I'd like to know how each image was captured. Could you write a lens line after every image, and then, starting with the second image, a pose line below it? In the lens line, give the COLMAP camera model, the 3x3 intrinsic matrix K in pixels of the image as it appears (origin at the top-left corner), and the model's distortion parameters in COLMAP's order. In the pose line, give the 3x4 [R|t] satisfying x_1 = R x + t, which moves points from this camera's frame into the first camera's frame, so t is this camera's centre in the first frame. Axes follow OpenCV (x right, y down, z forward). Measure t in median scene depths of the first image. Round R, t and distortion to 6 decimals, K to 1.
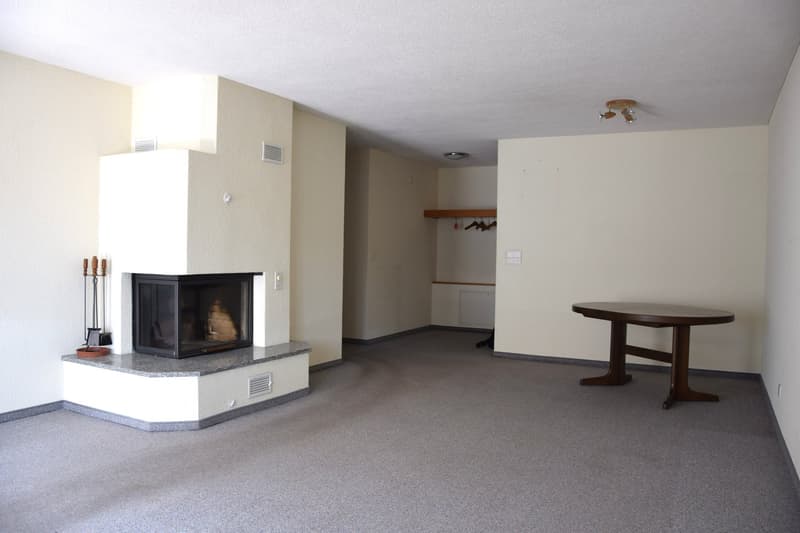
lens RADIAL K [[625.3, 0, 400.0], [0, 625.3, 266.5], [0, 0, 1]] dist [-0.084906, 0.004711]
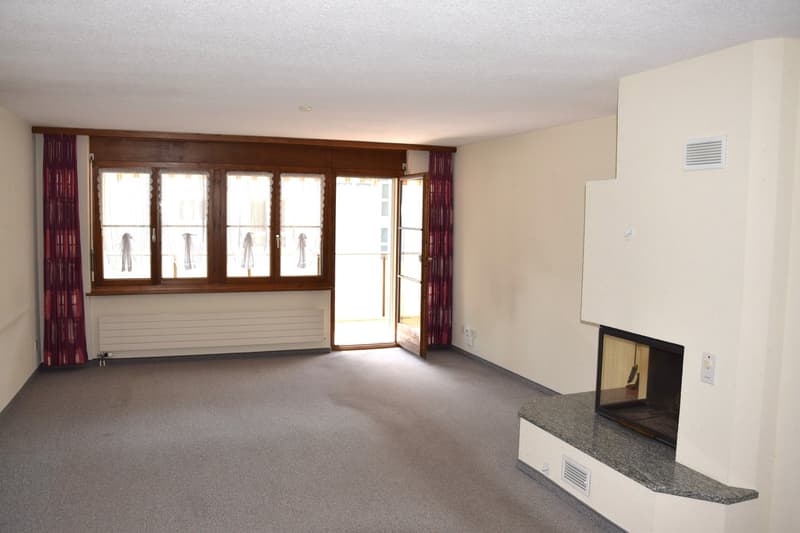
lens RADIAL K [[625.3, 0, 400.0], [0, 625.3, 266.5], [0, 0, 1]] dist [-0.084906, 0.004711]
pose [[-0.663385, 0.033214, -0.747540, 0.480593], [-0.042940, 0.995678, 0.082344, -0.120698], [0.747045, 0.086725, -0.659092, 1.303579]]
